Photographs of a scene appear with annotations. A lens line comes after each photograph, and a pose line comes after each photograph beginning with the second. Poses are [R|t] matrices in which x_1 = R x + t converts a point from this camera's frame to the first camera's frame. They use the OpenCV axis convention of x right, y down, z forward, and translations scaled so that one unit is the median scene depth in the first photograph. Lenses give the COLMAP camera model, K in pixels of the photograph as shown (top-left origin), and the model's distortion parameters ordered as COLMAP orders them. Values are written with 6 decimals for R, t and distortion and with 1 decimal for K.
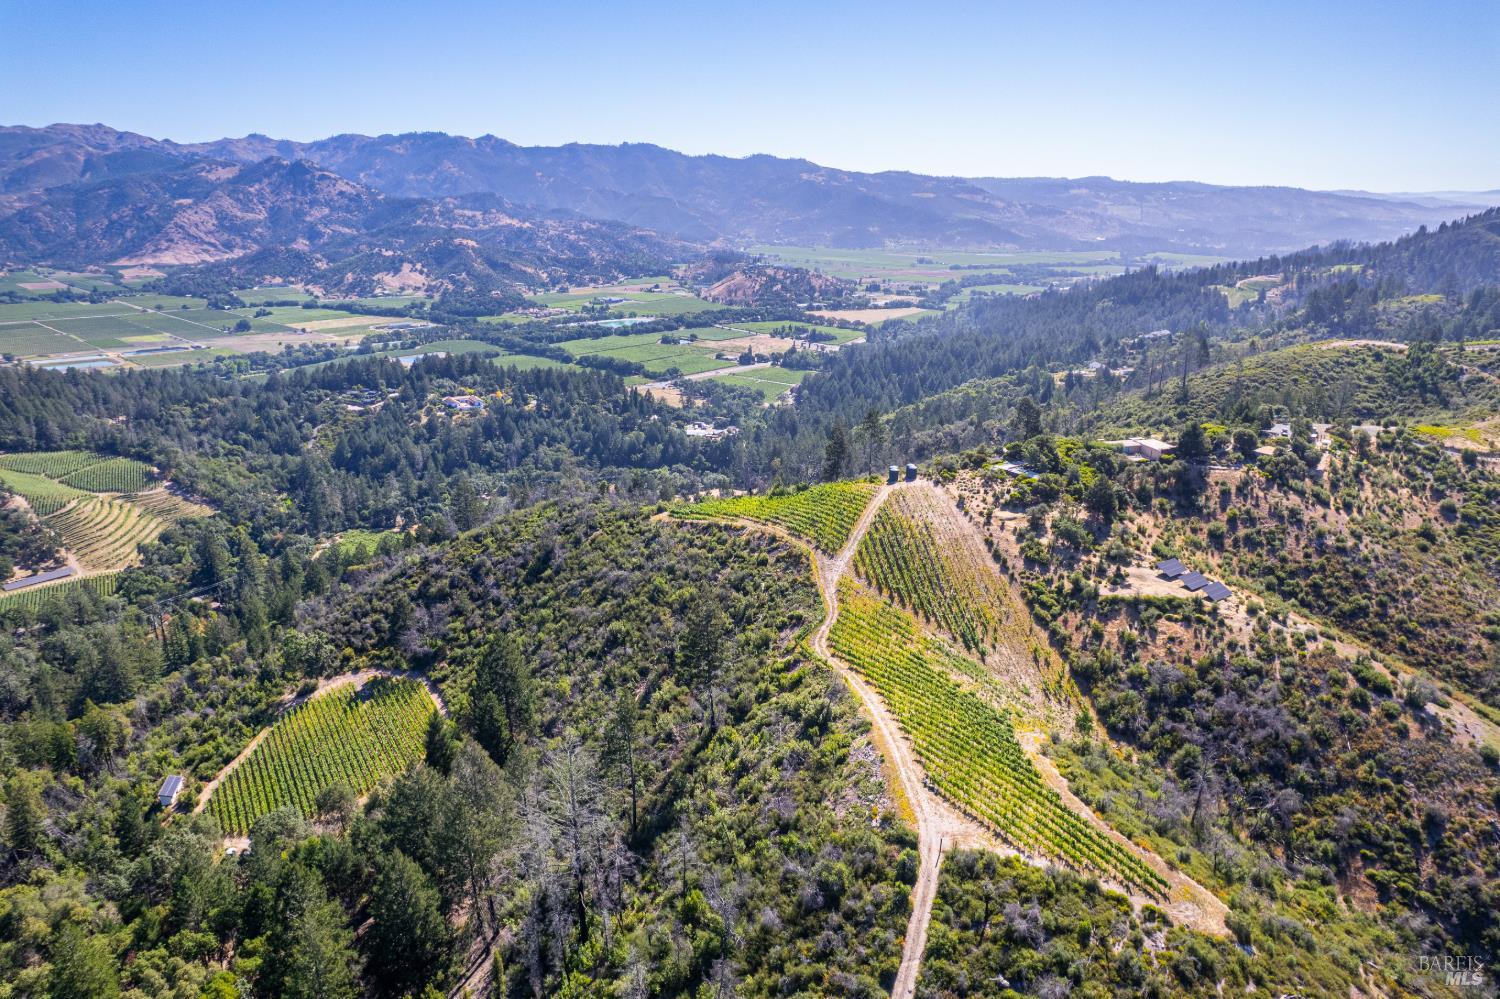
lens RADIAL K [[958.7, 0, 747.8], [0, 958.7, 496.8], [0, 0, 1]] dist [-0.067959, 0.065320]
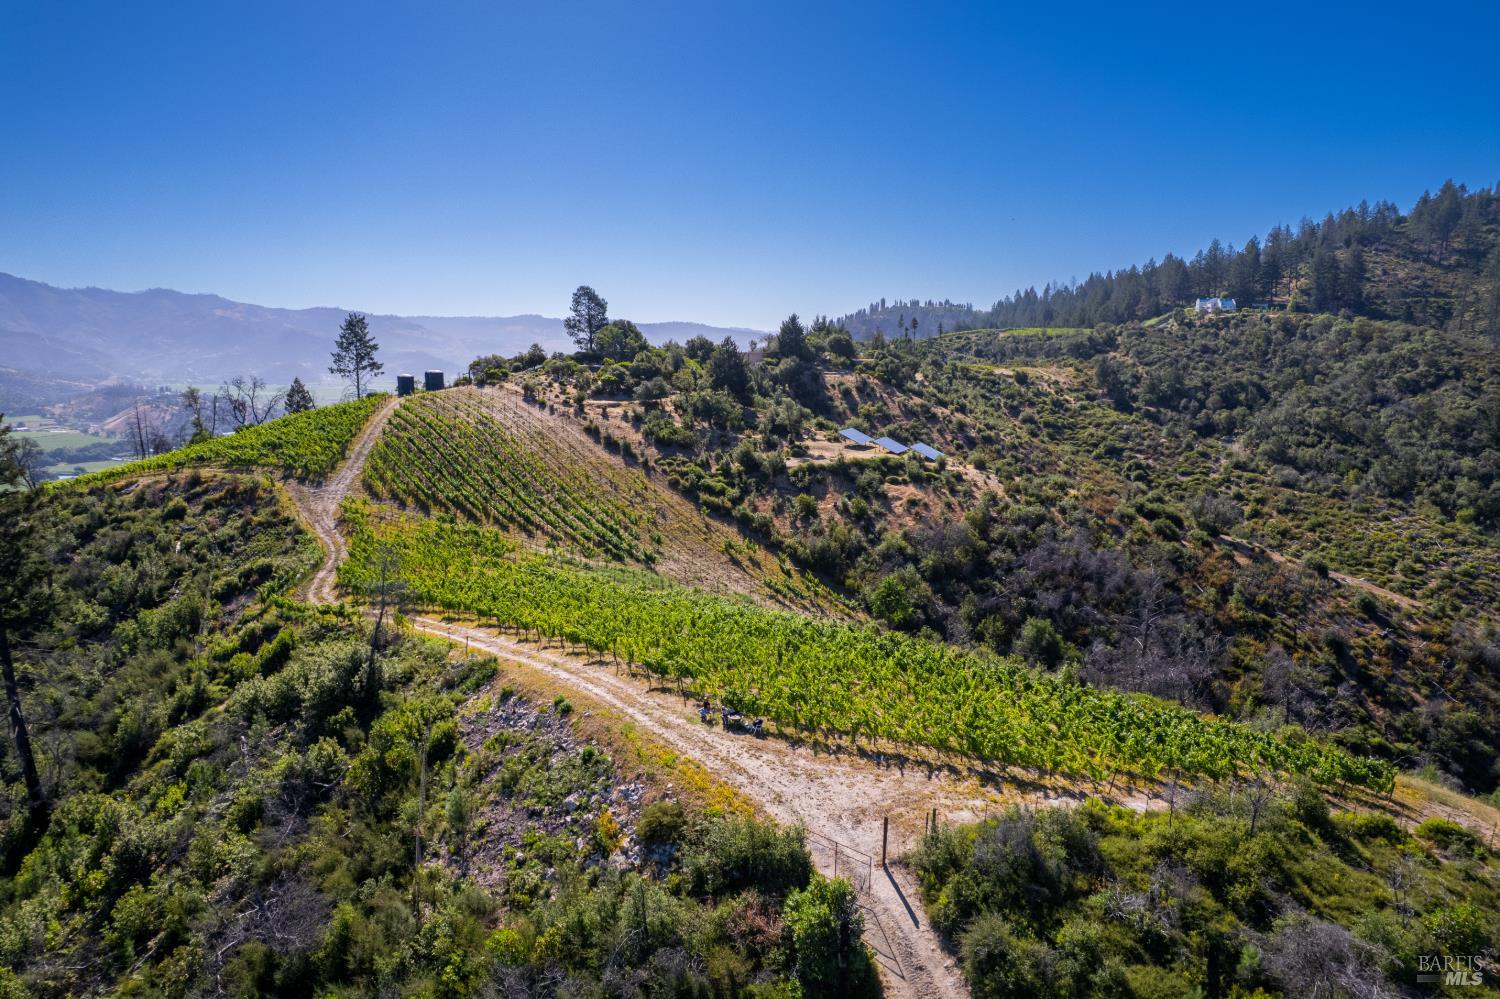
lens RADIAL K [[958.7, 0, 747.8], [0, 958.7, 496.8], [0, 0, 1]] dist [-0.067959, 0.065320]
pose [[0.847051, -0.087064, 0.524333, 0.001599], [0.161704, 0.981943, -0.098182, 0.021715], [-0.506317, 0.167952, 0.845834, 0.057648]]
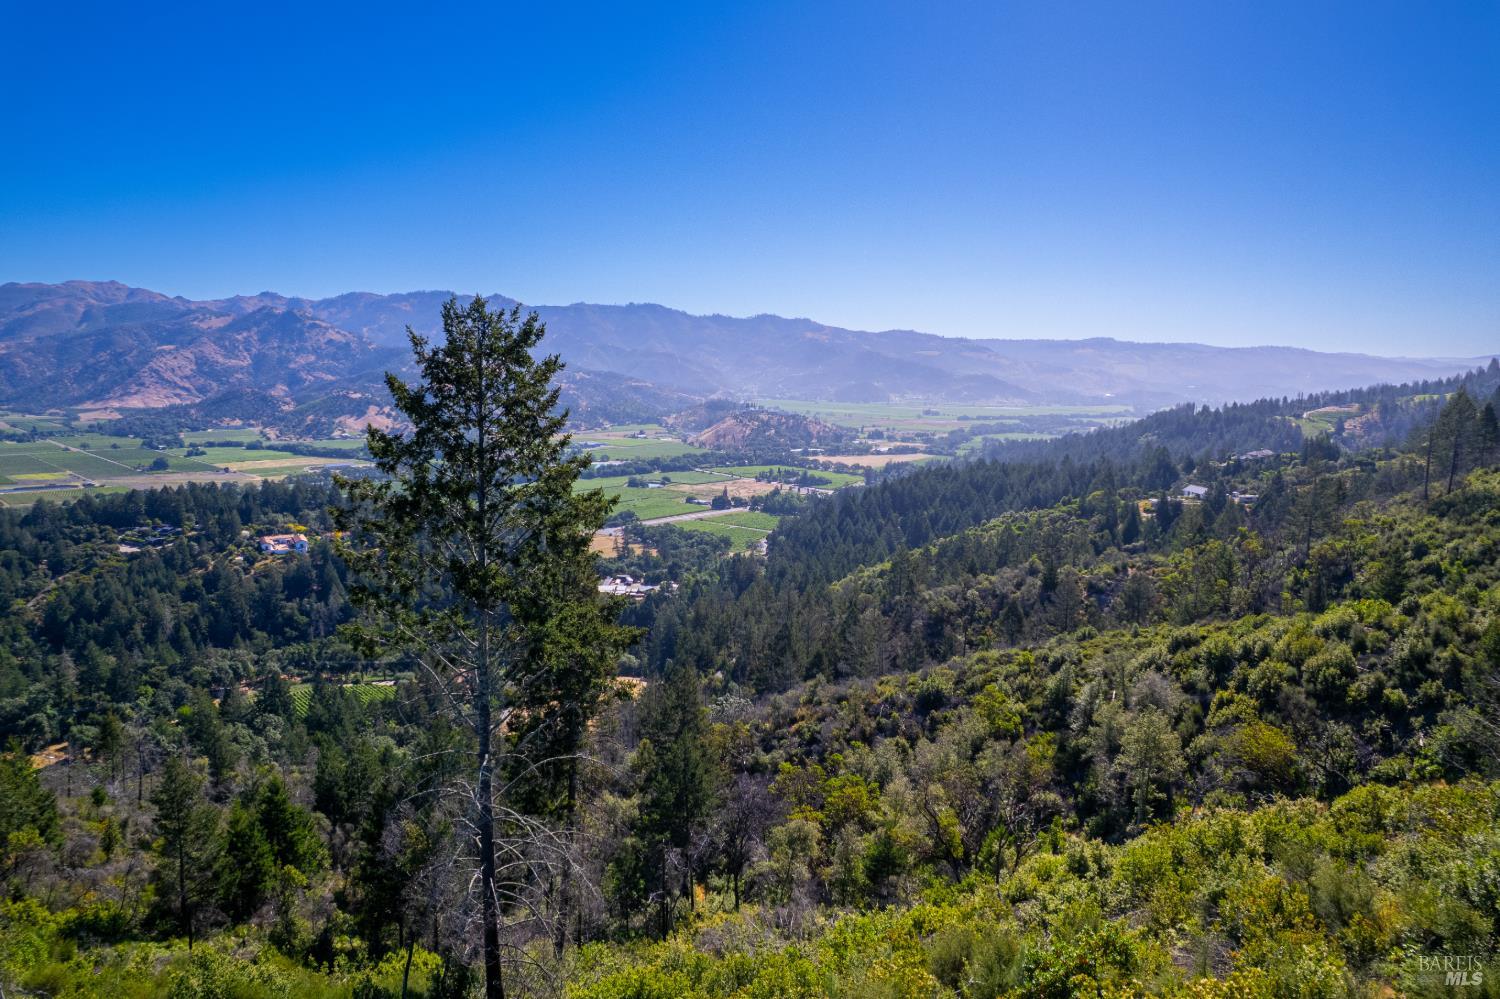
lens RADIAL K [[958.7, 0, 747.8], [0, 958.7, 496.8], [0, 0, 1]] dist [-0.067959, 0.065320]
pose [[0.999936, 0.005130, -0.010052, 0.026254], [-0.006722, 0.986211, -0.165357, -0.009526], [0.009065, 0.165414, 0.986183, 0.148792]]
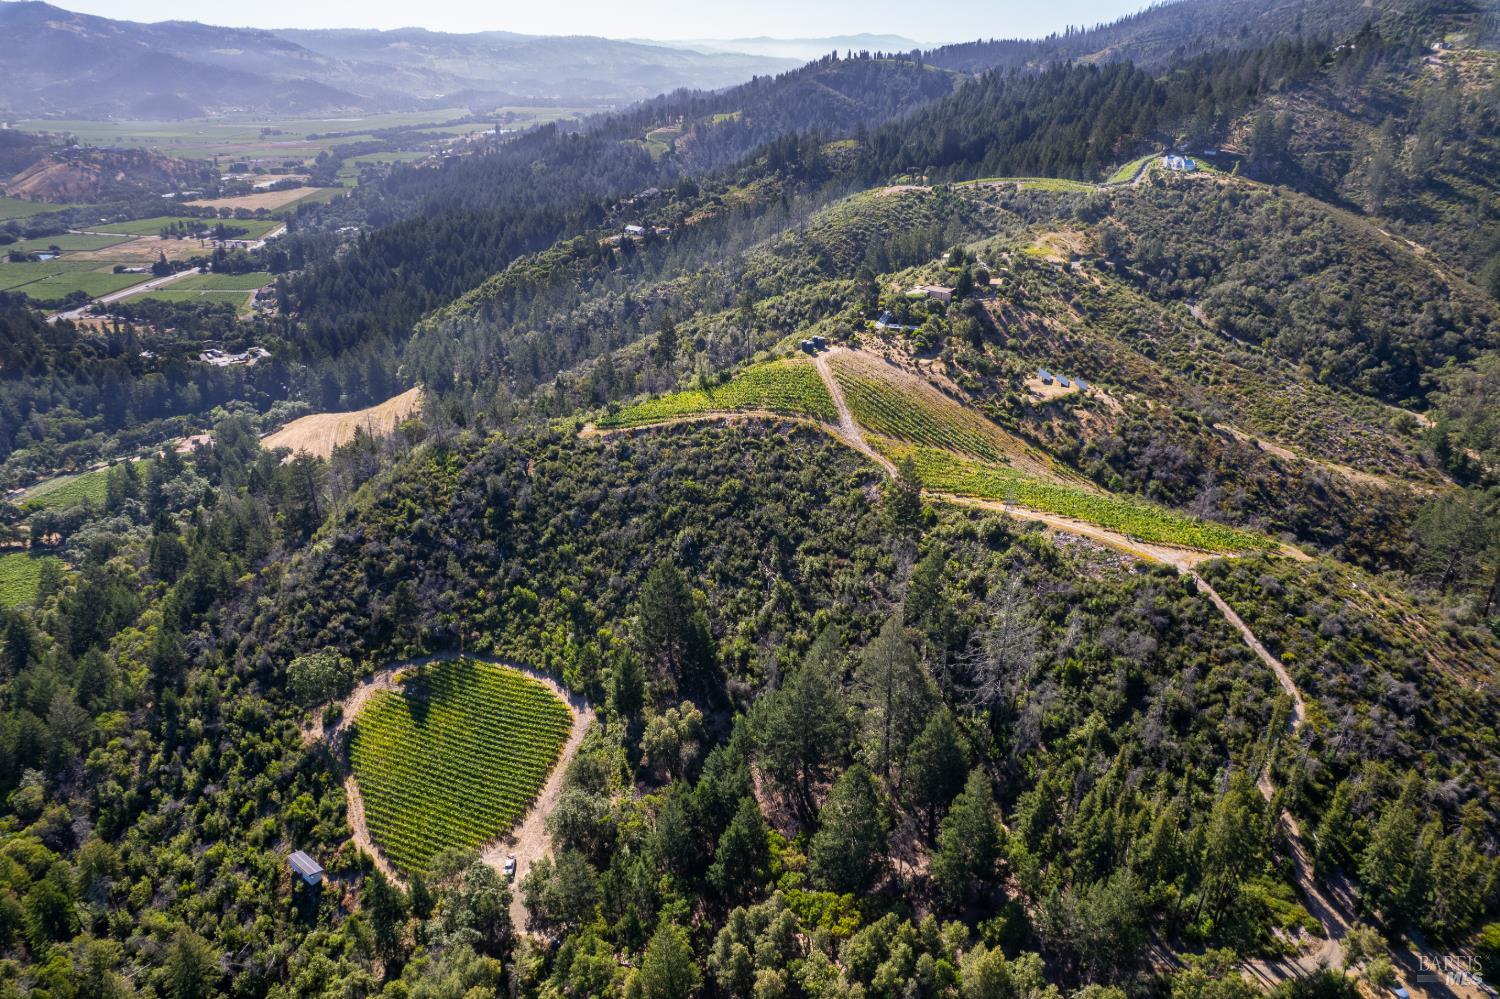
lens RADIAL K [[958.7, 0, 747.8], [0, 958.7, 496.8], [0, 0, 1]] dist [-0.067959, 0.065320]
pose [[0.789809, -0.263011, 0.554101, -0.091252], [0.185008, 0.963475, 0.193617, -0.013291], [-0.584786, -0.050408, 0.809620, 0.013485]]
